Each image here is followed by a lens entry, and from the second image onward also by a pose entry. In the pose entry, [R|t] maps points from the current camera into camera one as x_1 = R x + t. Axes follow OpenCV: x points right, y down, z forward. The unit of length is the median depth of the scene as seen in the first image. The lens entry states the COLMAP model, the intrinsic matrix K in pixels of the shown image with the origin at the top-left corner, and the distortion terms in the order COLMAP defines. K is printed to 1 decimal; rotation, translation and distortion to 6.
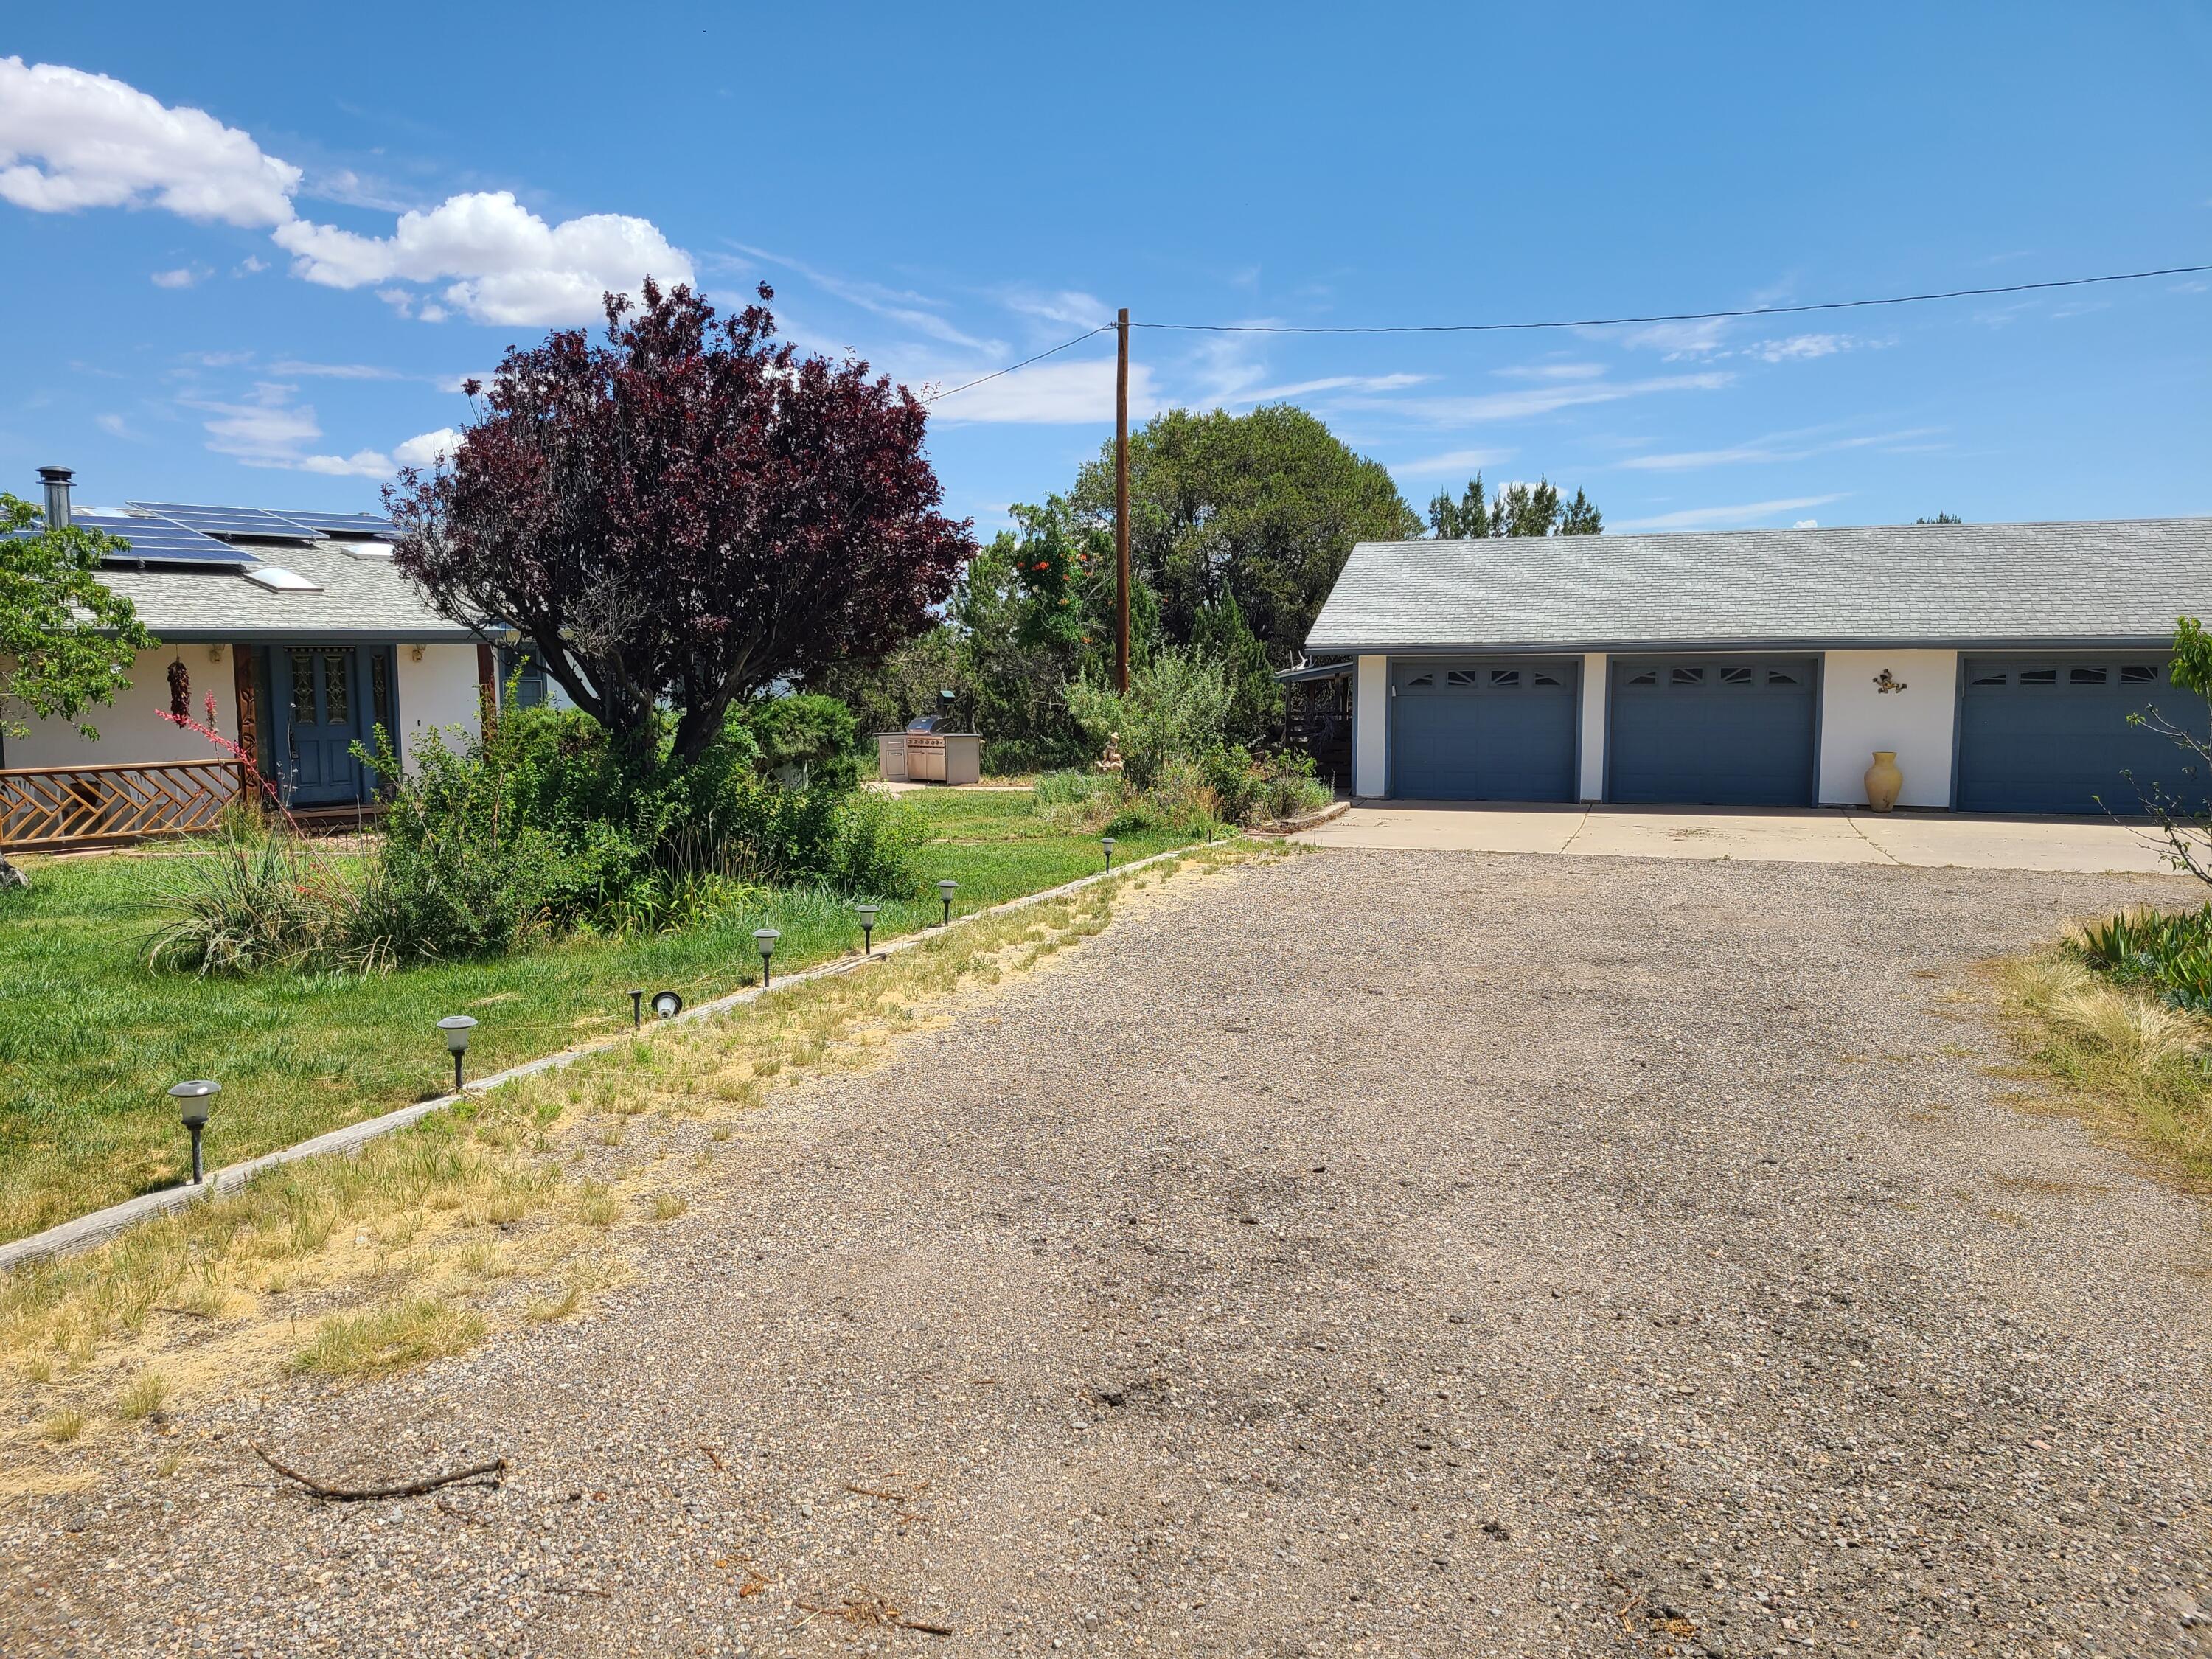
lens RADIAL K [[1664.0, 0, 1089.0], [0, 1664.0, 824.4], [0, 0, 1]] dist [0.062776, -0.047568]
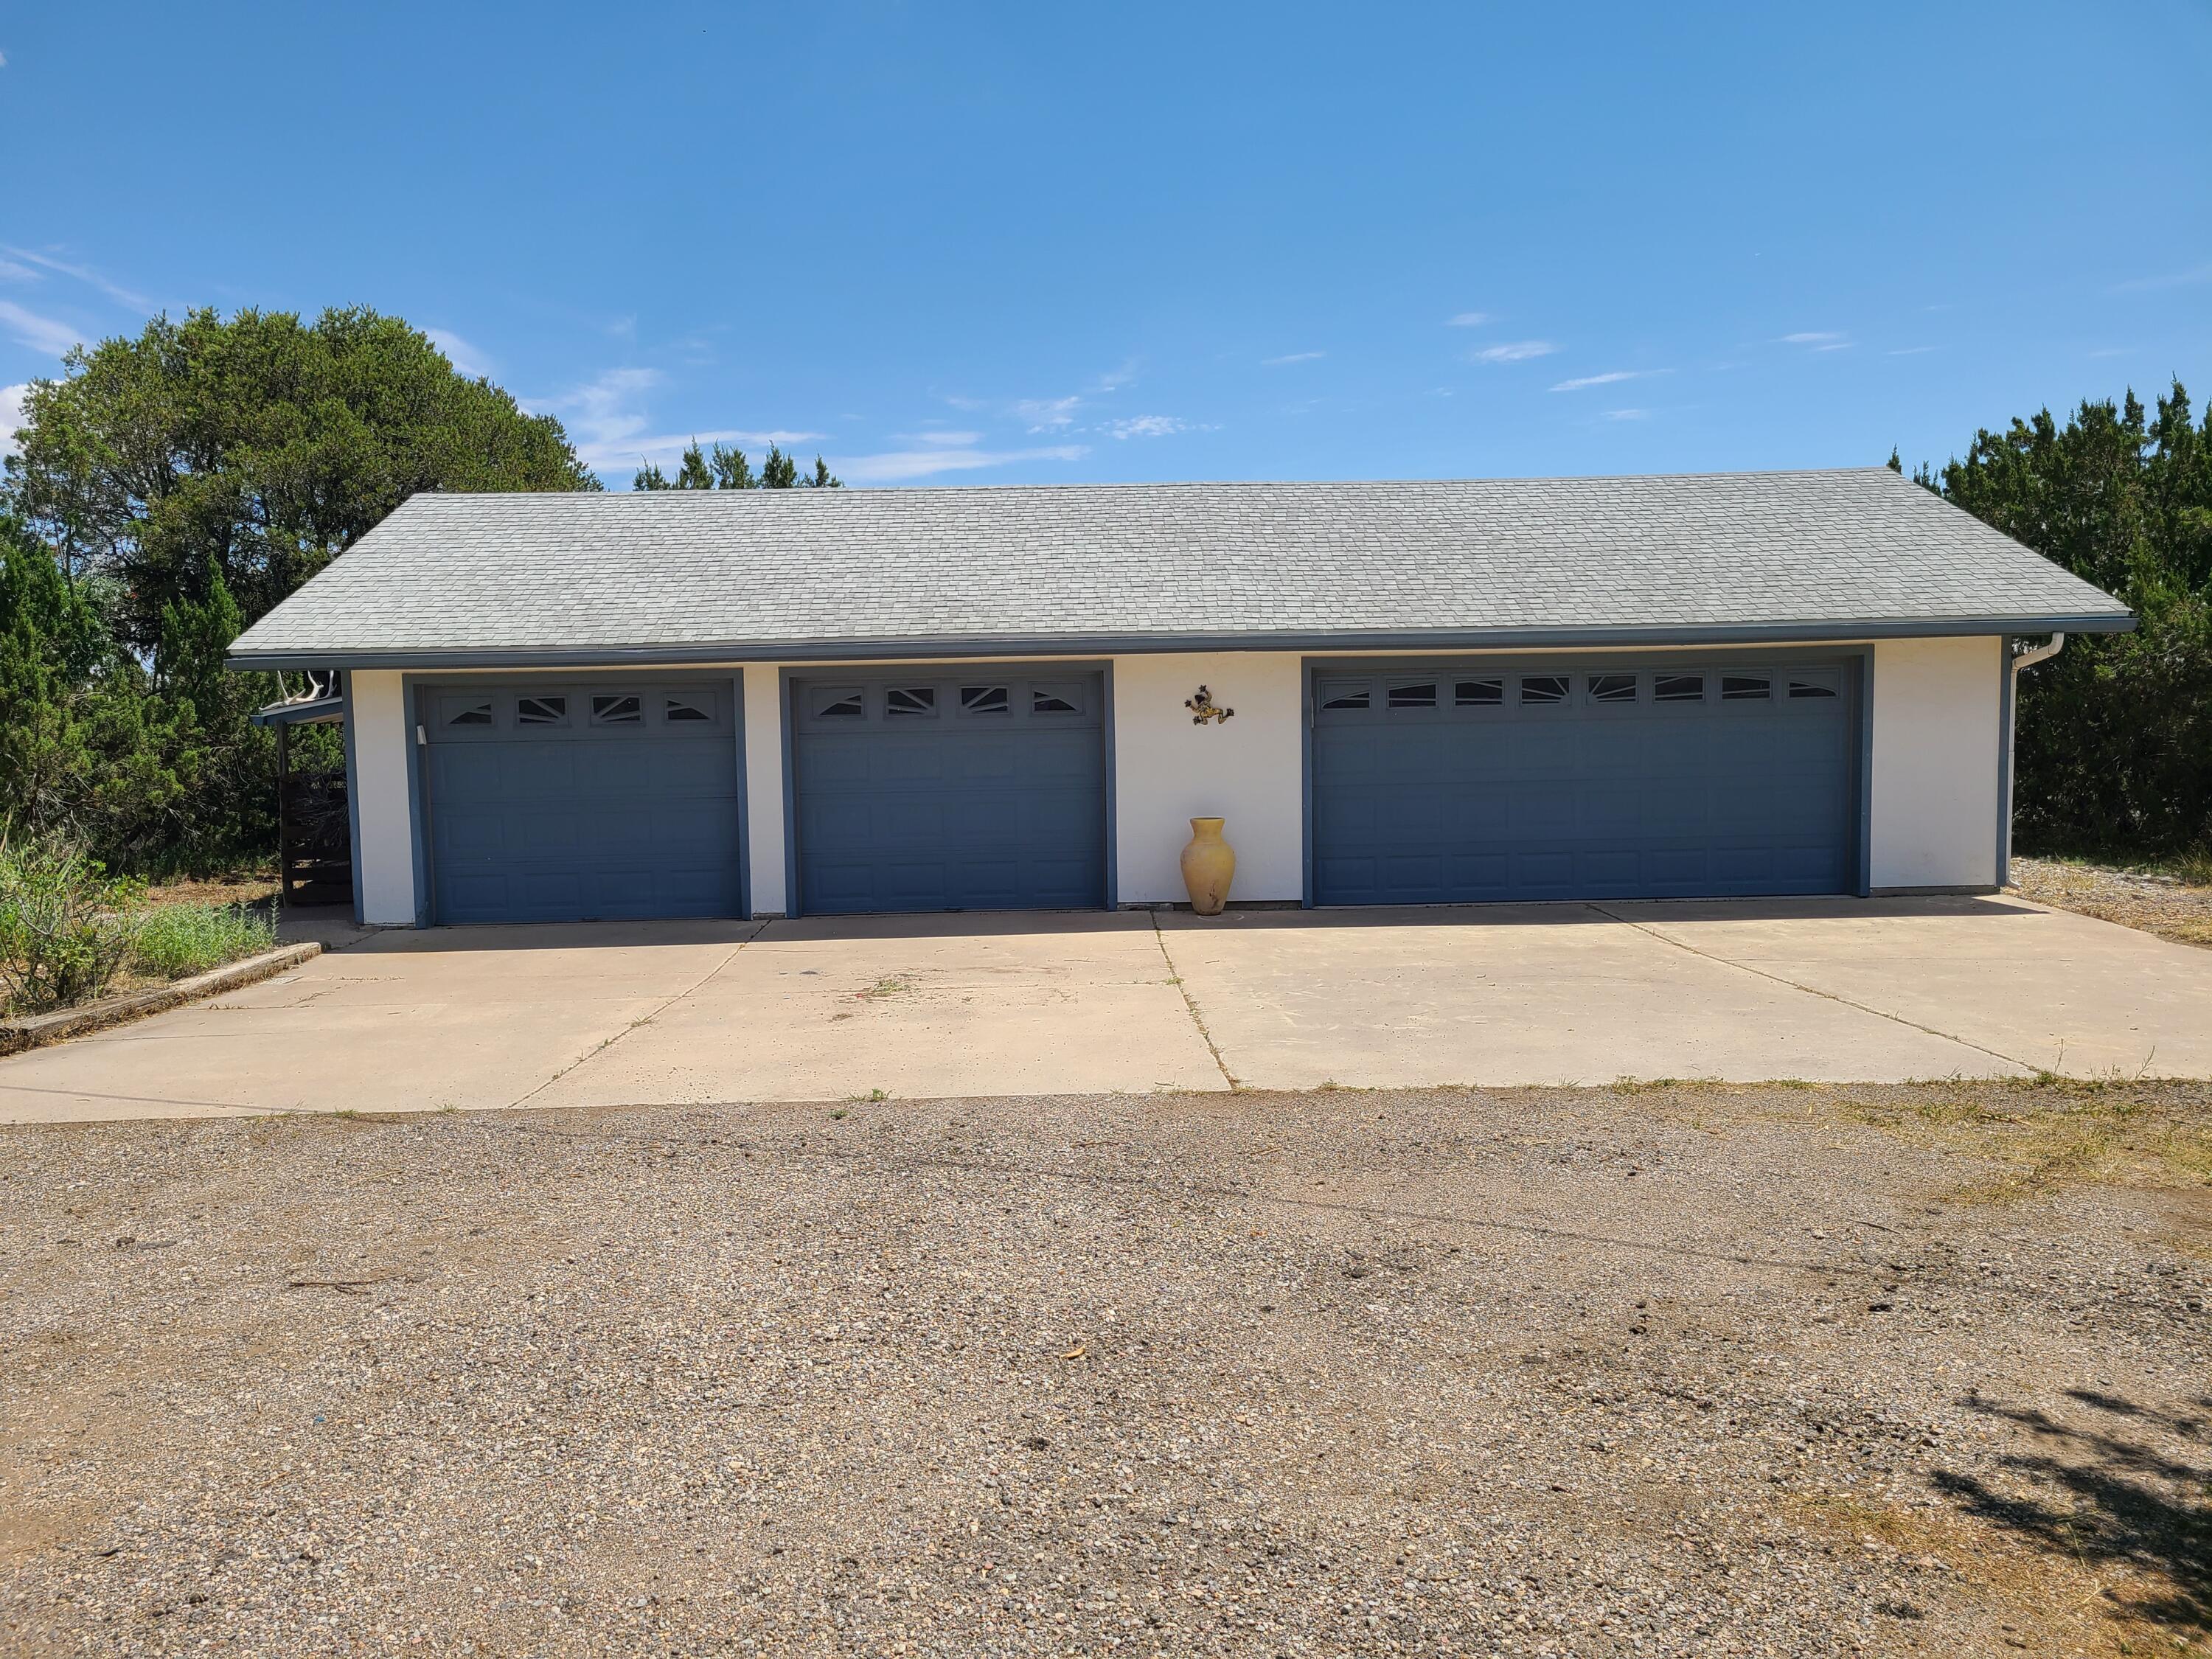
lens RADIAL K [[1664.0, 0, 1089.0], [0, 1664.0, 824.4], [0, 0, 1]] dist [0.062776, -0.047568]
pose [[0.936948, -0.038732, 0.347317, 0.225160], [0.049774, 0.998497, -0.022924, -0.029641], [-0.345907, 0.038766, 0.937468, 0.452937]]
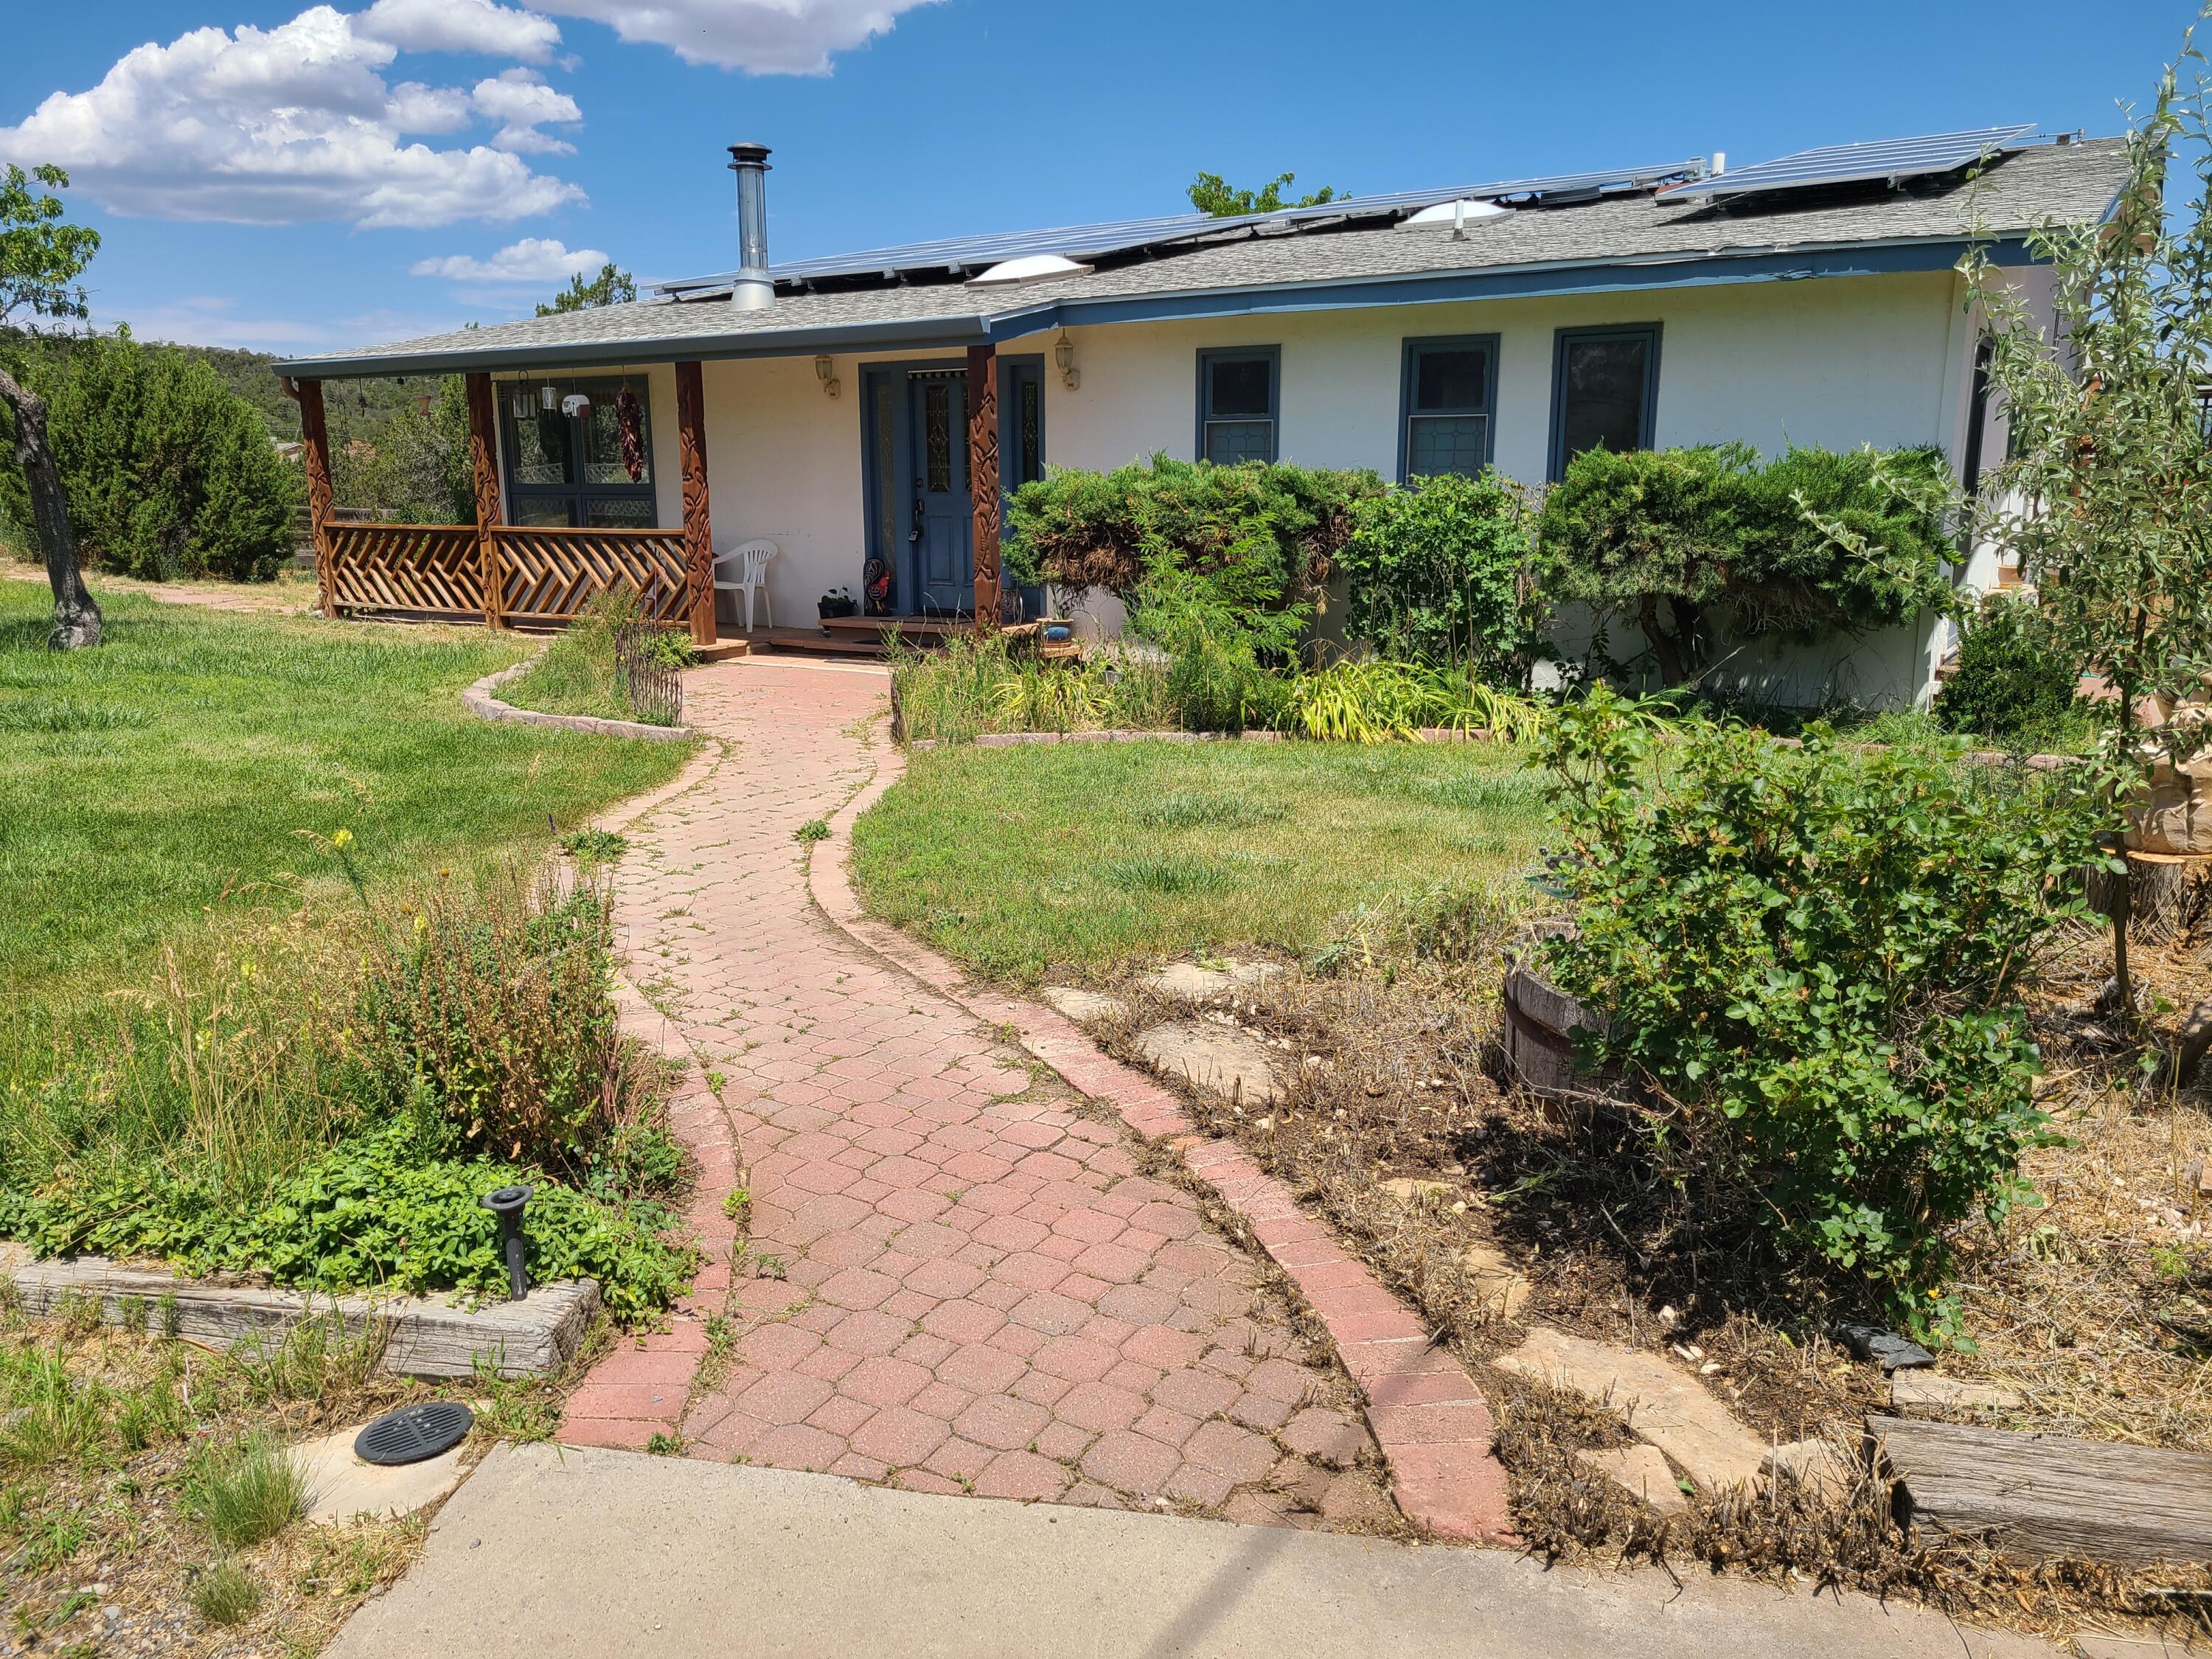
lens RADIAL K [[1664.0, 0, 1089.0], [0, 1664.0, 824.4], [0, 0, 1]] dist [0.062776, -0.047568]
pose [[0.197792, 0.203862, -0.958811, 0.202035], [-0.099378, 0.977266, 0.187285, -0.057994], [0.975193, 0.058241, 0.213555, 0.893399]]
